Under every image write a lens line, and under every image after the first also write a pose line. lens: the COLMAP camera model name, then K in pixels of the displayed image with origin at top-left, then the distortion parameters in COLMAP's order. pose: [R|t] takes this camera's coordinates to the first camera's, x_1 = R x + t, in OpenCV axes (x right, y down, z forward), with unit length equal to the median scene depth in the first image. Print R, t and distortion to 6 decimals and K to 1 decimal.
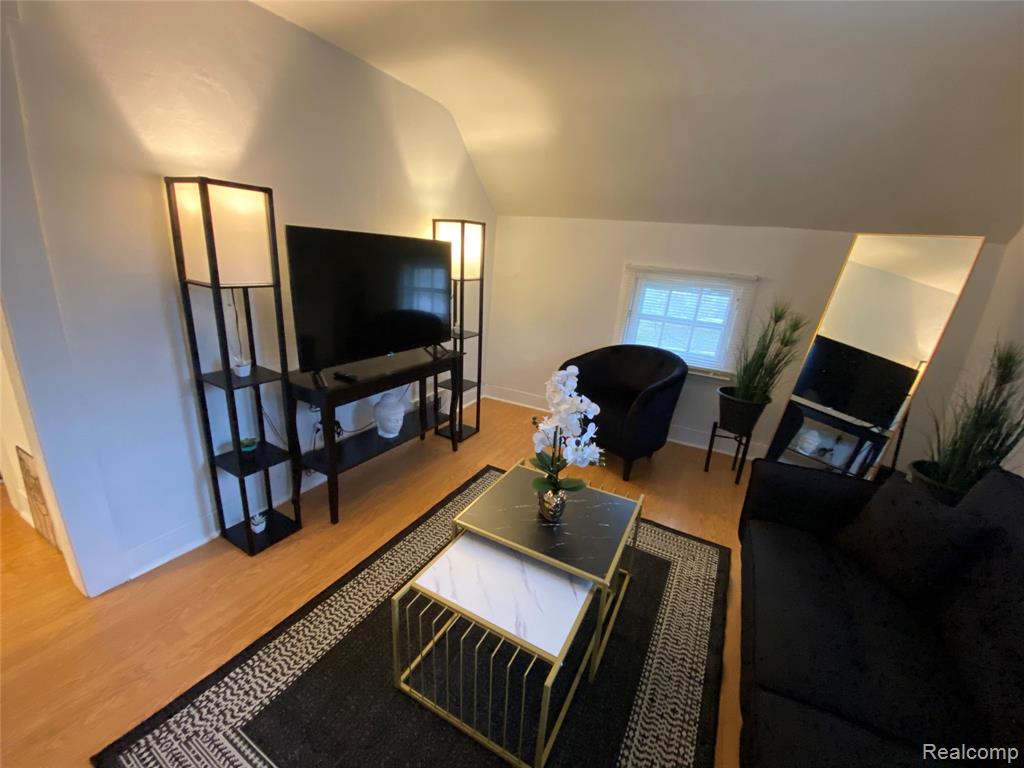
lens RADIAL K [[419.7, 0, 510.5], [0, 419.7, 378.4], [0, 0, 1]] dist [0.000509, -0.010937]
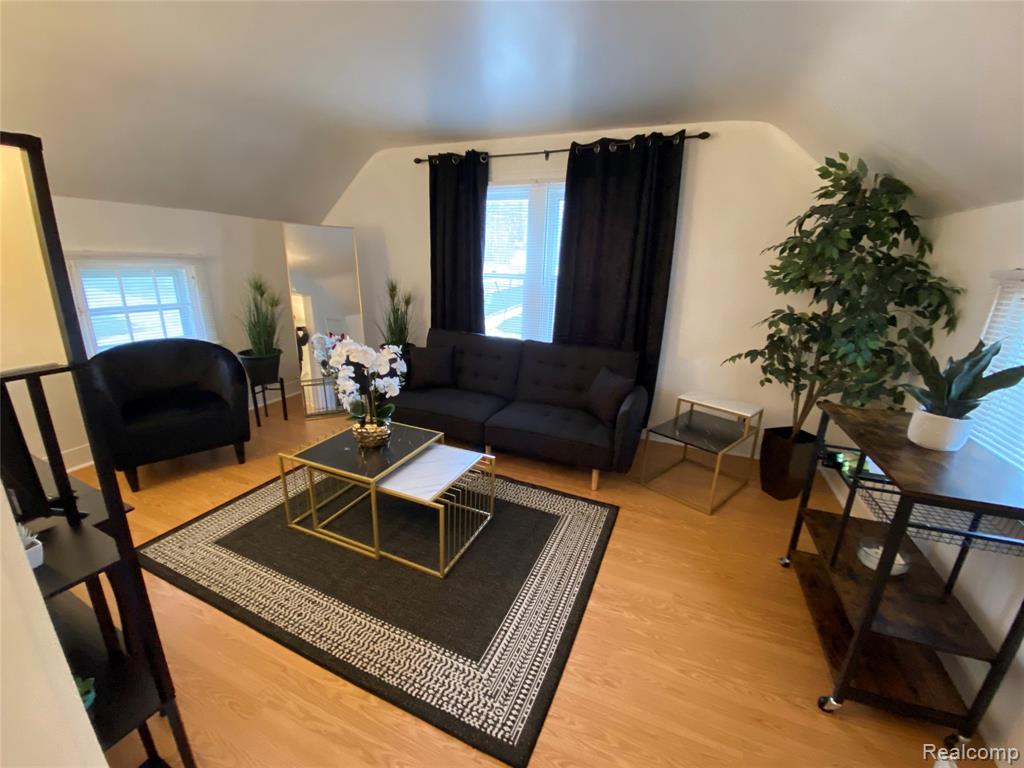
lens RADIAL K [[404.7, 0, 512.0], [0, 404.7, 384.0], [0, 0, 1]] dist [-0.000681, -0.013970]
pose [[-0.101223, -0.350244, 0.931173, -1.361052], [0.233681, 0.901423, 0.364457, -0.281712], [-0.967030, 0.254489, -0.009399, 0.645345]]
